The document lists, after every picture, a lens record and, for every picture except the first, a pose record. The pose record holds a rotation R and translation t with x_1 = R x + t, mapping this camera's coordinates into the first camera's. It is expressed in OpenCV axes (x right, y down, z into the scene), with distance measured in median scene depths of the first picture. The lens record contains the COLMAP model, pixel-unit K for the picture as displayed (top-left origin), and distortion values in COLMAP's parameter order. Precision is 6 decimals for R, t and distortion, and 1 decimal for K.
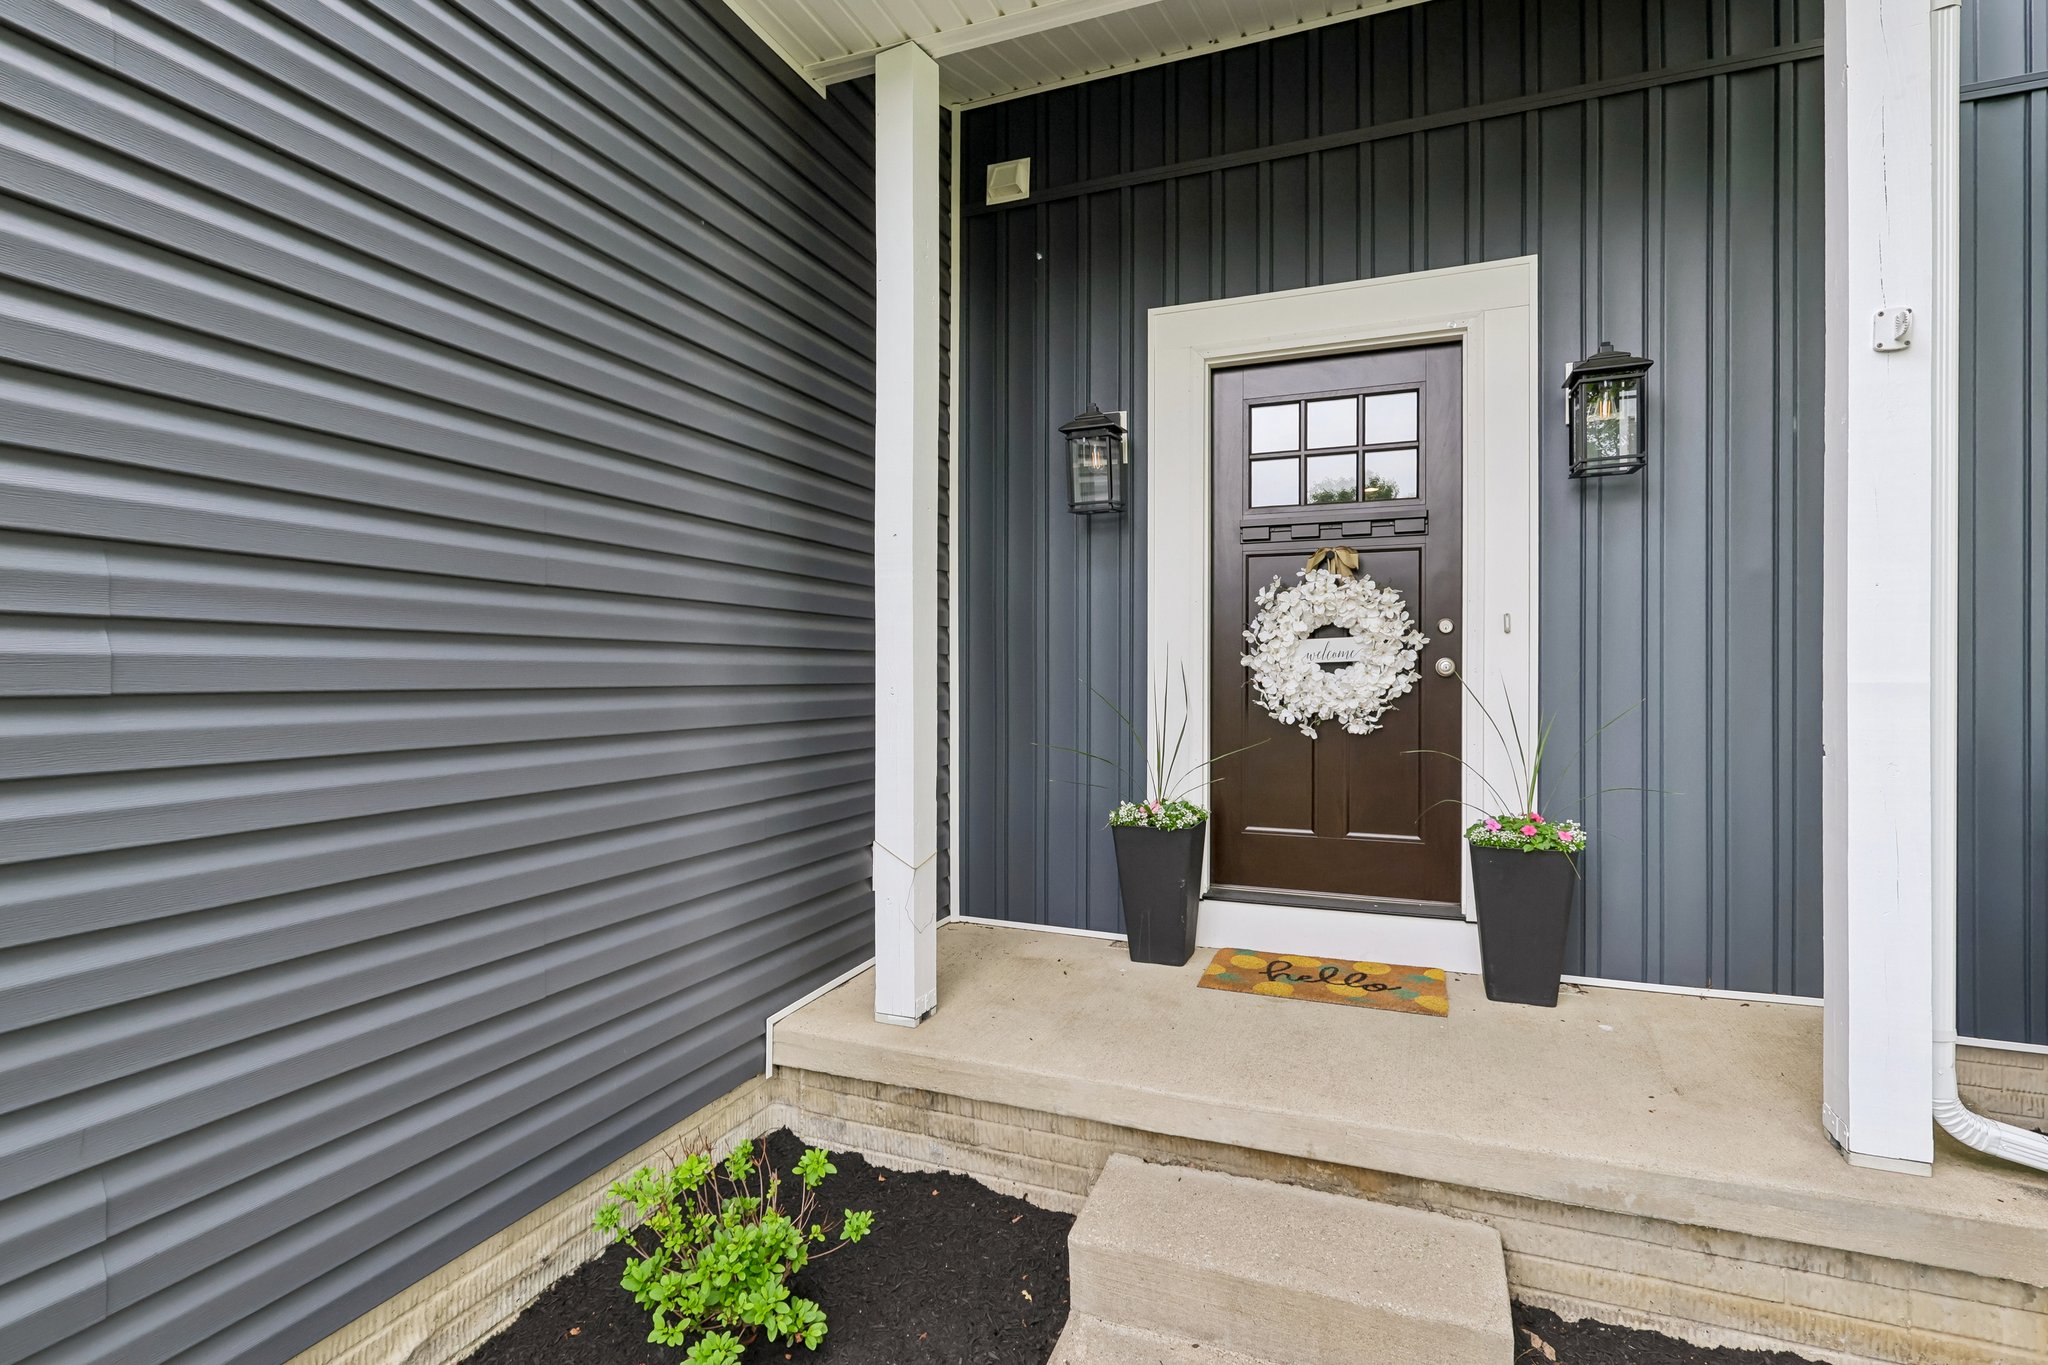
lens RADIAL K [[981.4, 0, 1024.0], [0, 981.4, 682.5], [0, 0, 1]] dist [0.001541, 0.001306]
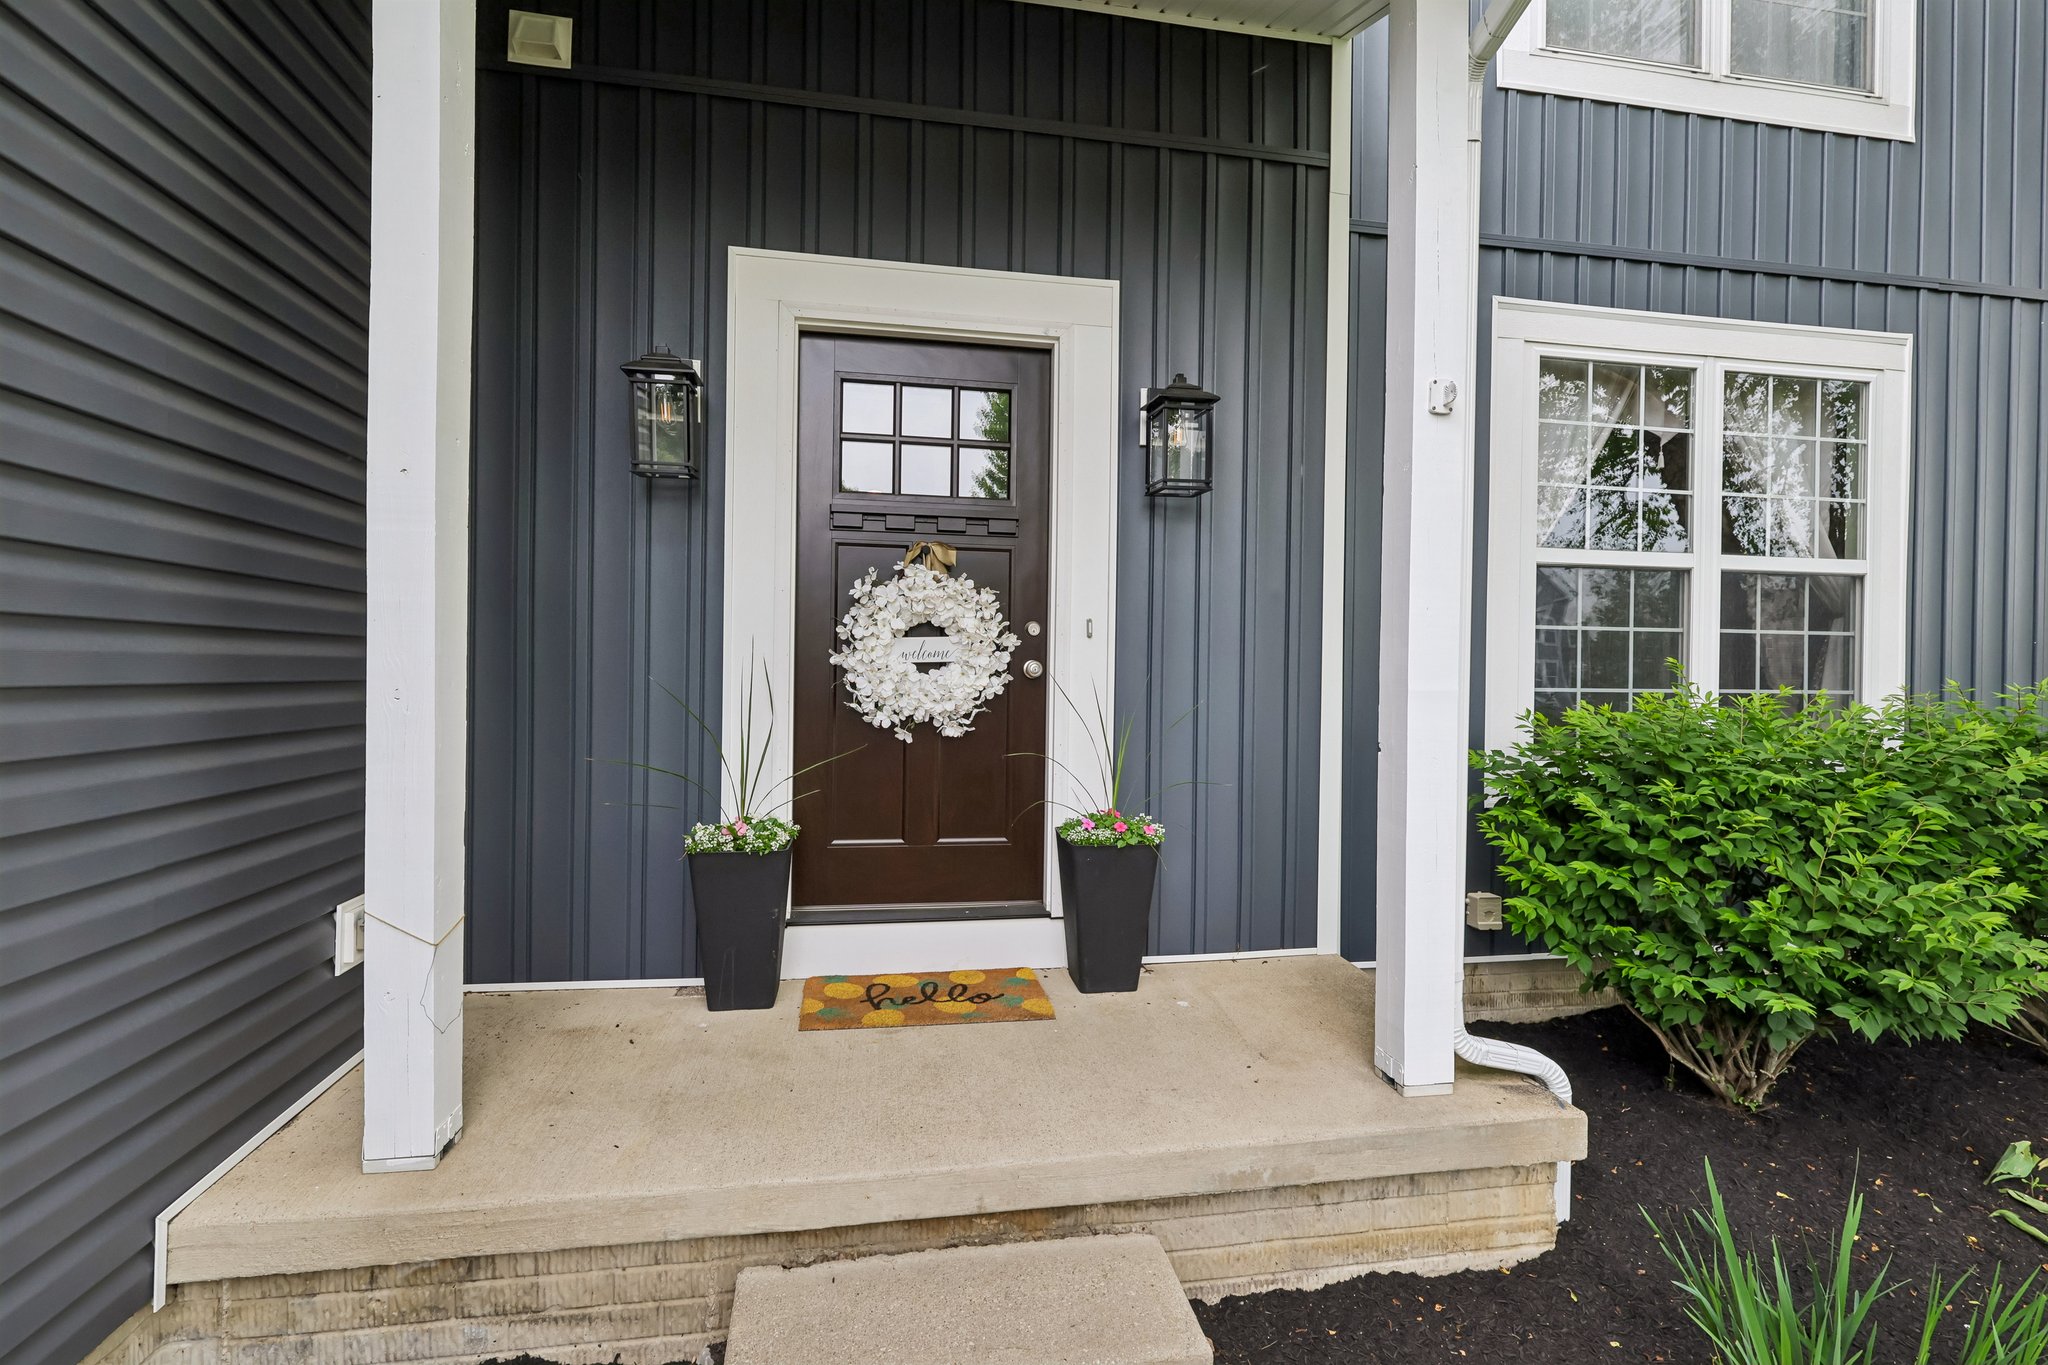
lens RADIAL K [[957.1, 0, 1024.0], [0, 957.1, 682.5], [0, 0, 1]] dist [0.000931, 0.001071]
pose [[0.850615, 0.006041, 0.525754, -0.102188], [-0.009732, 0.999944, 0.004257, -0.006254], [-0.525699, -0.008738, 0.850626, 0.169323]]
